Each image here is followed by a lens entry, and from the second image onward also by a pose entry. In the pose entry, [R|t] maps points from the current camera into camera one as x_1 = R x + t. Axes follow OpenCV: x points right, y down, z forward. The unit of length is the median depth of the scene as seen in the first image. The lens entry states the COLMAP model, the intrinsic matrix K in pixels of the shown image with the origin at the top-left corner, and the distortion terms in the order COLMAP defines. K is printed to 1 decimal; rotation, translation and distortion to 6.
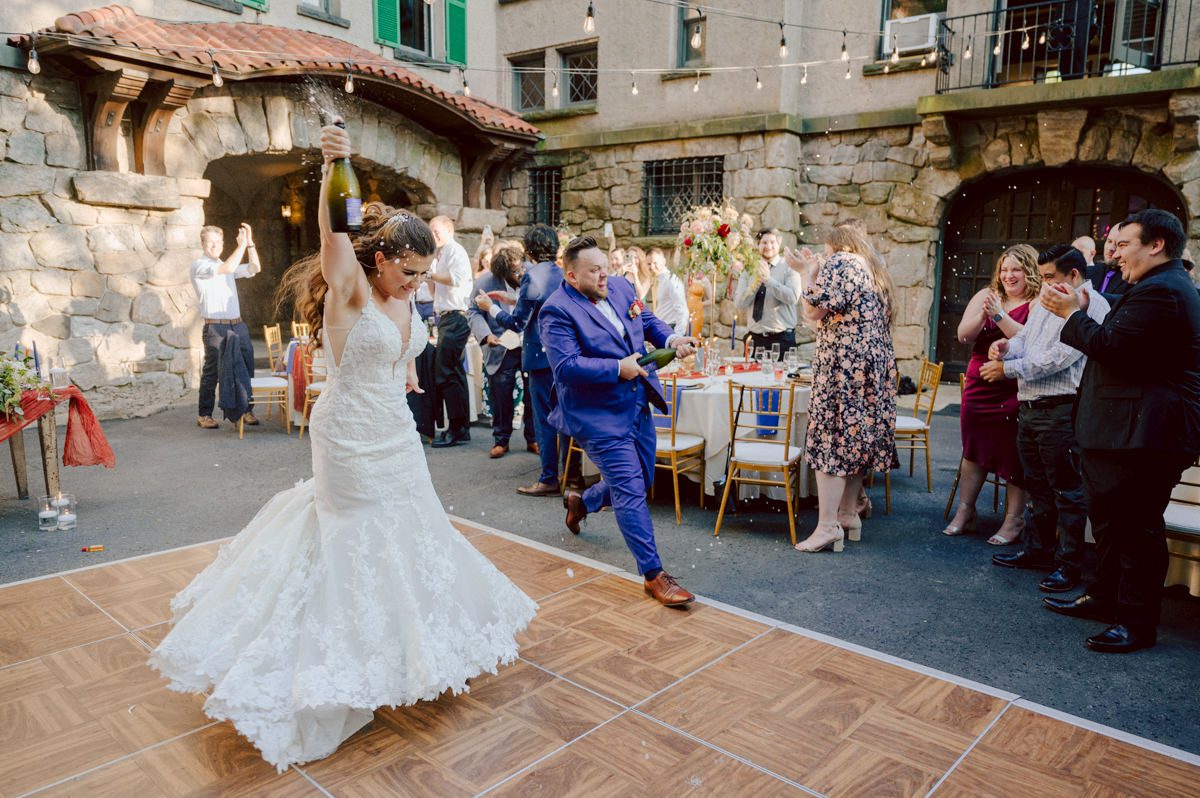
lens RADIAL K [[776.8, 0, 600.0], [0, 776.8, 399.0], [0, 0, 1]] dist [-0.000560, -0.001280]
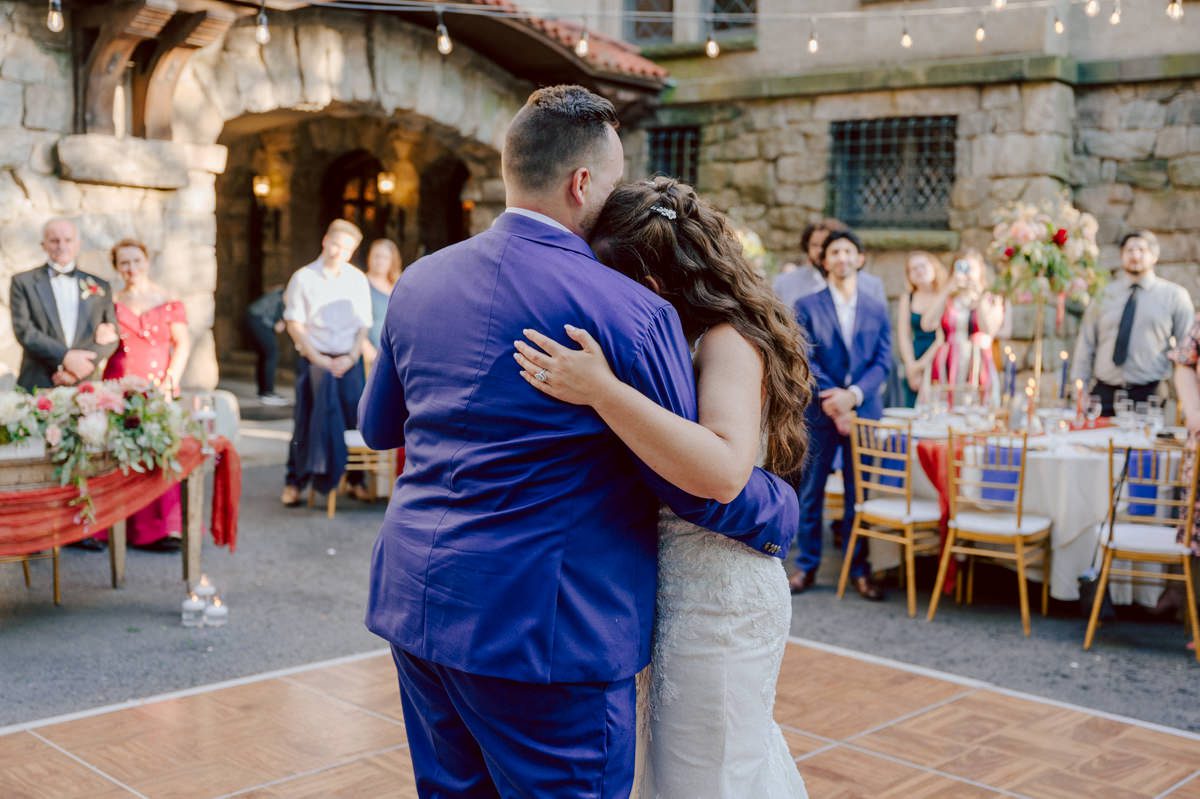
lens RADIAL K [[1285.1, 0, 600.0], [0, 1285.1, 399.5], [0, 0, 1]] dist [0.011094, -0.010829]
pose [[0.999560, 0.013336, -0.026483, -0.117081], [-0.015064, 0.997696, -0.066150, 0.010879], [0.025540, 0.066520, 0.997458, -0.102126]]
